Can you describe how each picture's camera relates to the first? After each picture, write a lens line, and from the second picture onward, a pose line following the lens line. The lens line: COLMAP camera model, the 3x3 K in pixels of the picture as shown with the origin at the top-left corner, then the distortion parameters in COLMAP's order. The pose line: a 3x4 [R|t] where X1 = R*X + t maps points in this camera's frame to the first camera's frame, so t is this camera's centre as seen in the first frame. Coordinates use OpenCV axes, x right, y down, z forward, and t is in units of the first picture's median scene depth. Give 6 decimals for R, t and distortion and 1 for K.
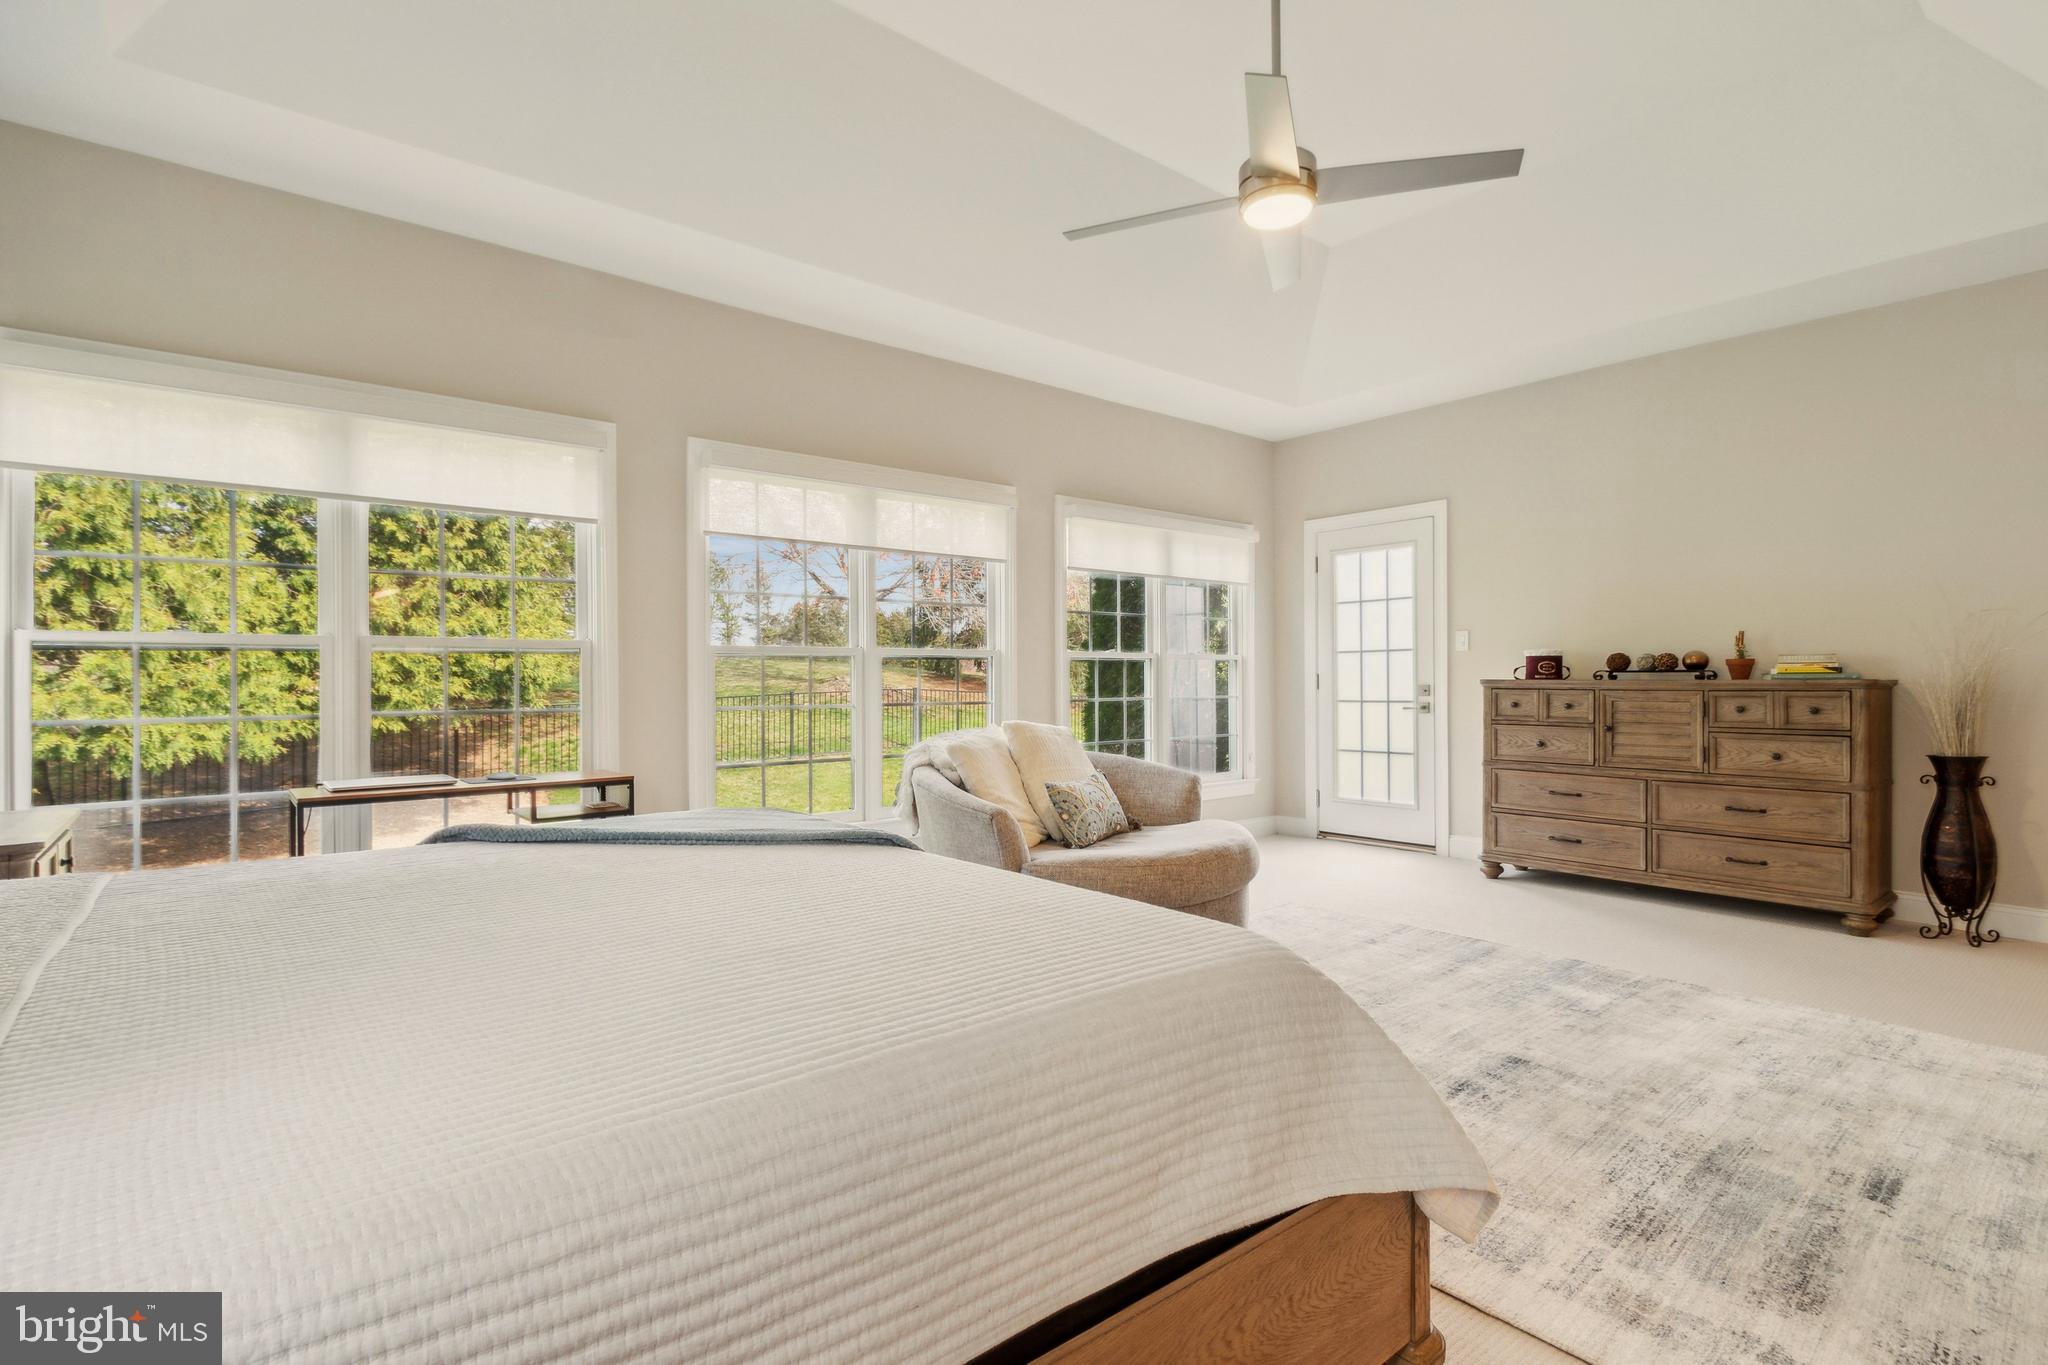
lens RADIAL K [[973.5, 0, 1015.1], [0, 973.5, 681.8], [0, 0, 1]] dist [0.003437, 0.000250]
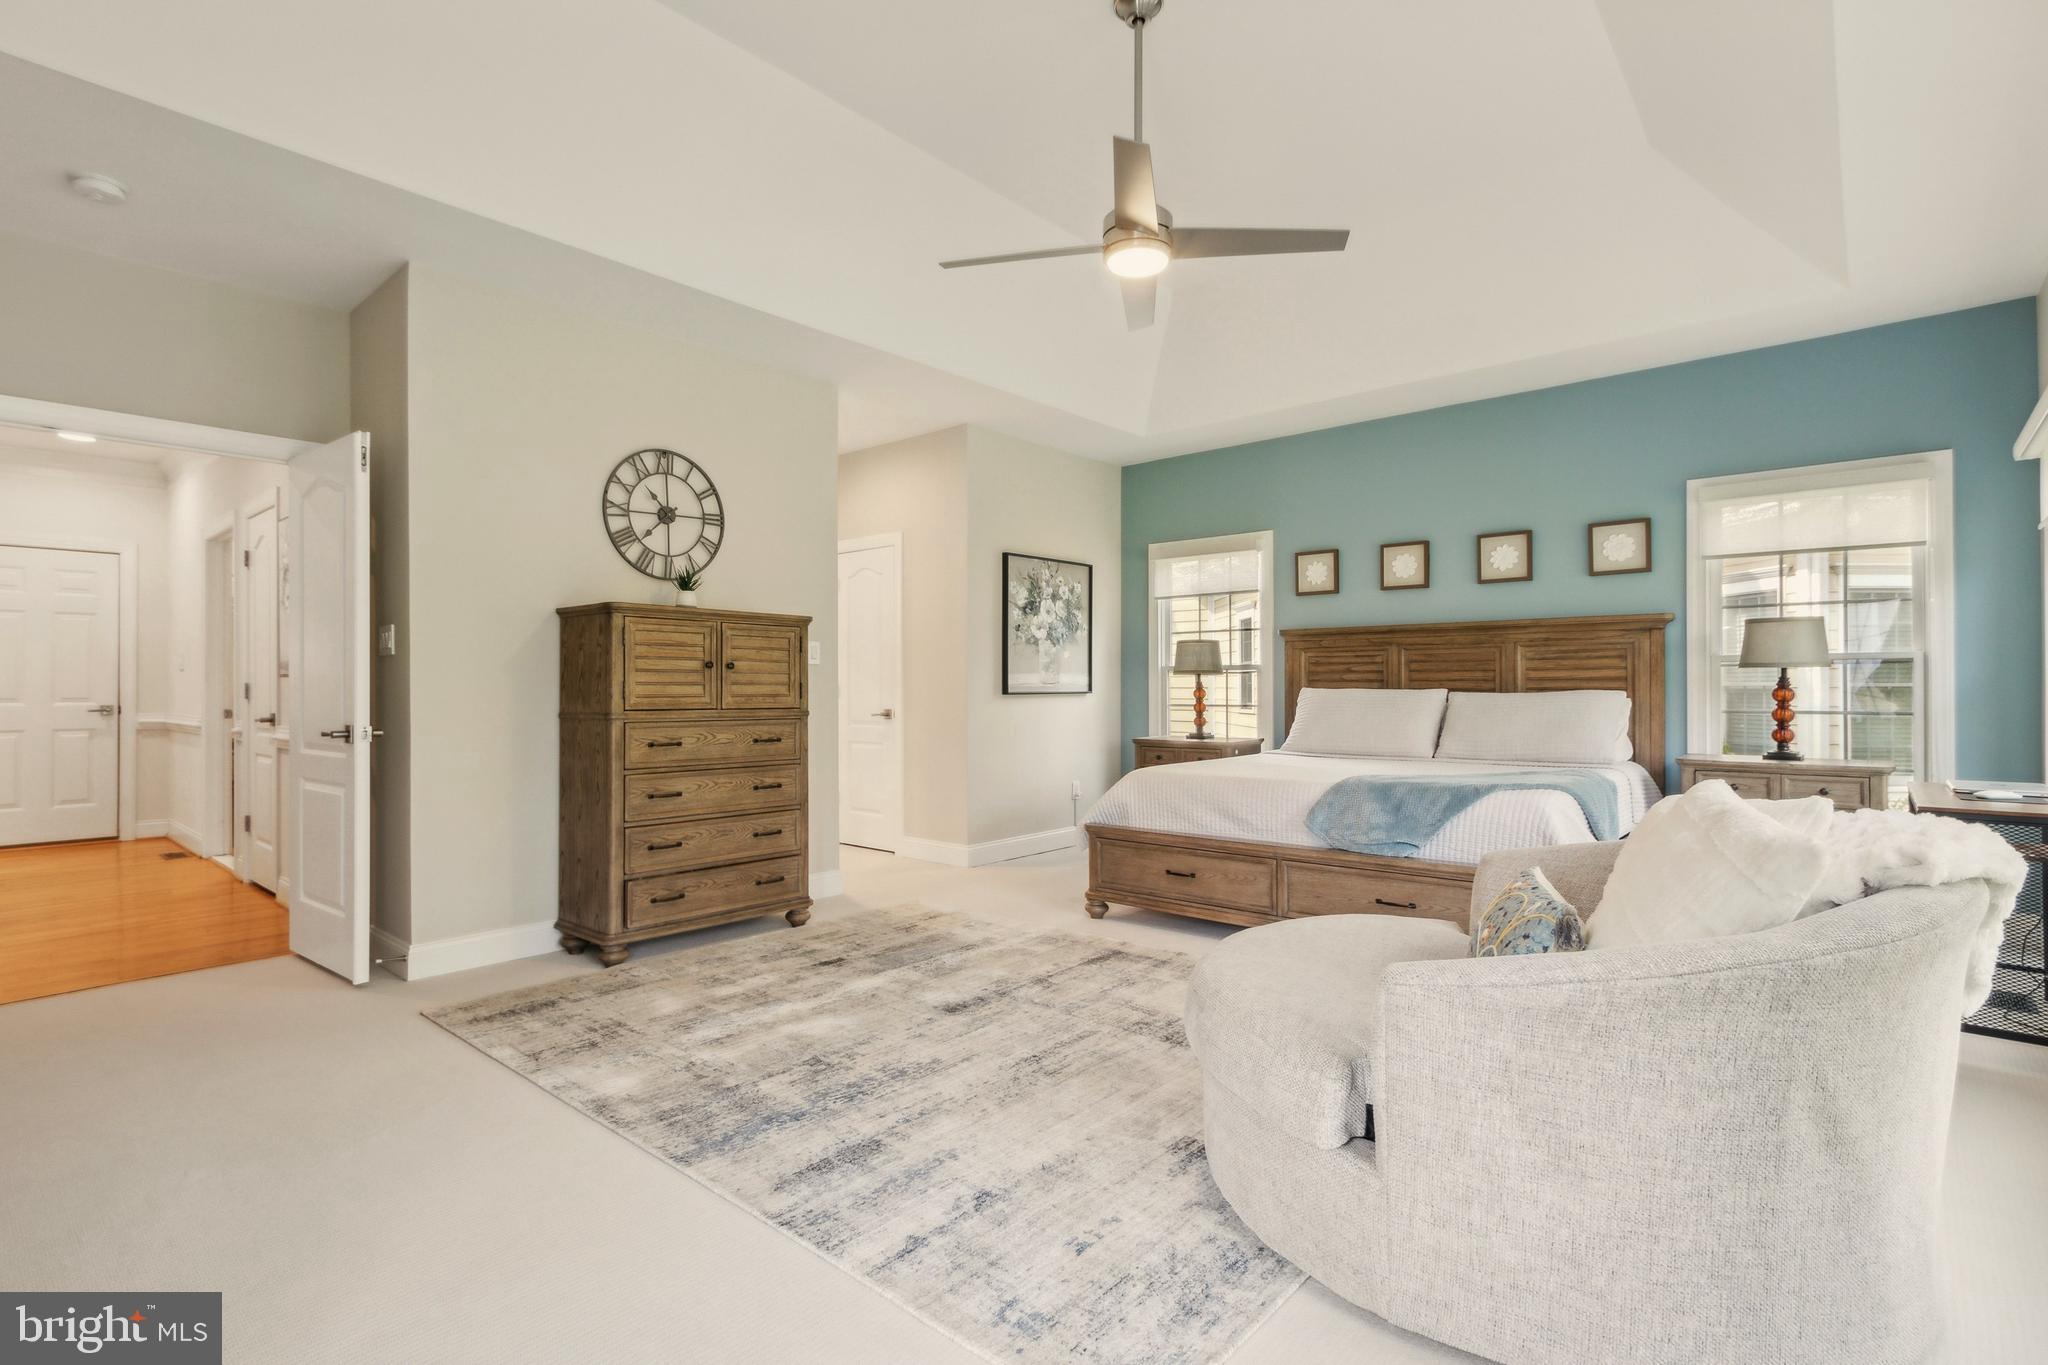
lens RADIAL K [[973.5, 0, 1015.1], [0, 973.5, 681.8], [0, 0, 1]] dist [0.003437, 0.000250]
pose [[-0.986177, 0.003846, -0.165653, 0.370260], [0.004217, 0.999989, -0.001884, -0.010299], [0.165644, -0.002557, -0.986182, 1.288908]]
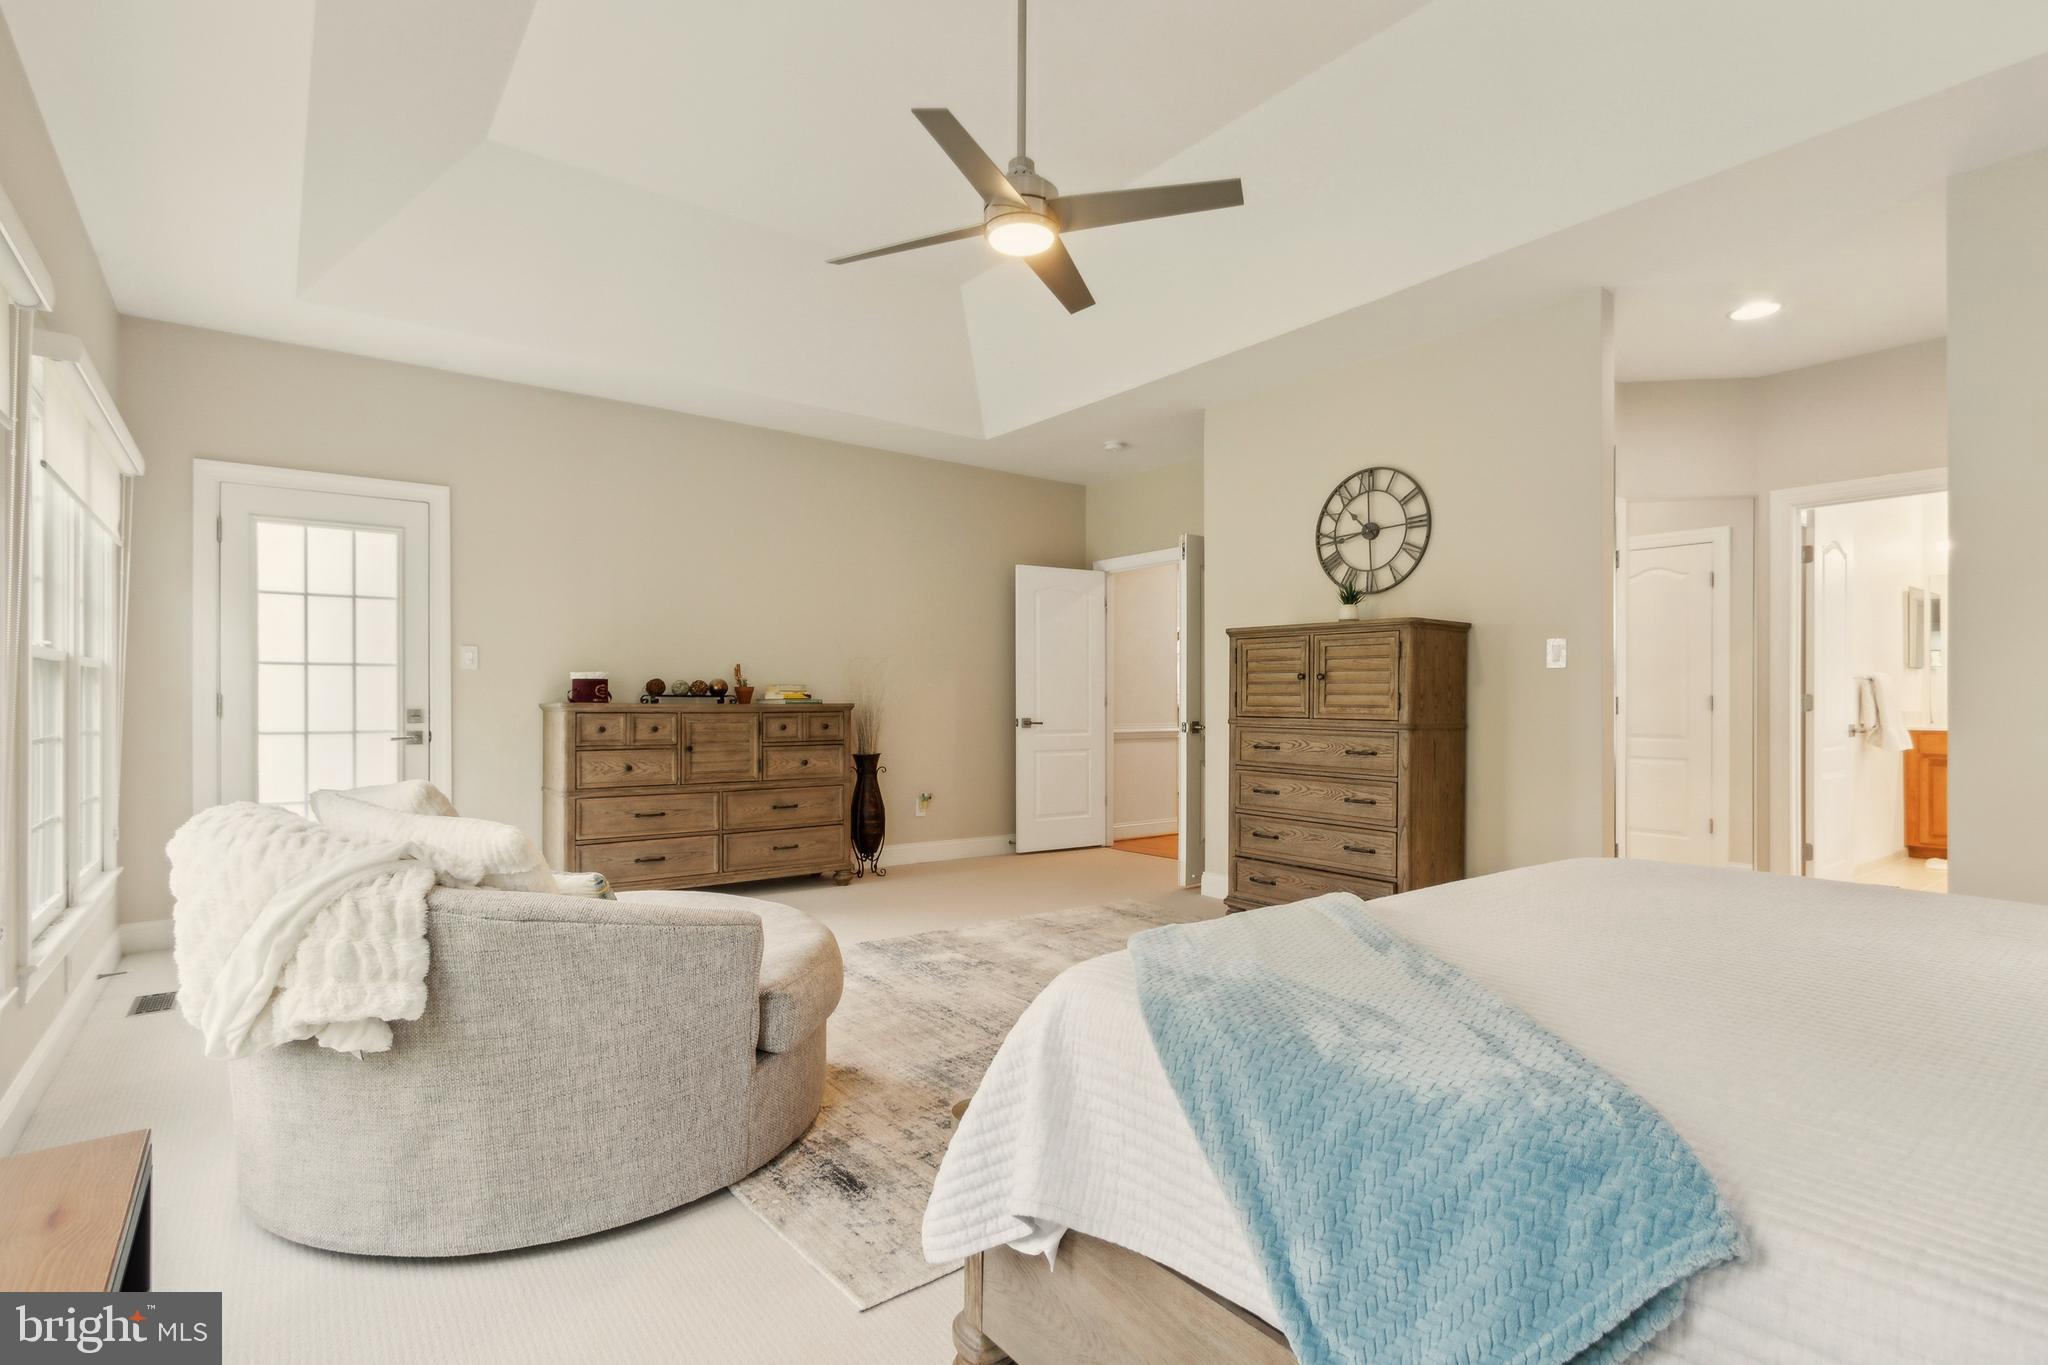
lens RADIAL K [[977.4, 0, 1003.6], [0, 977.4, 699.9], [0, 0, 1]] dist [0.001002, 0.000111]
pose [[0.047924, 0.005376, 0.998837, -0.466606], [-0.000018, 0.999986, -0.005382, -0.000583], [-0.998851, 0.000240, 0.047924, 0.607284]]
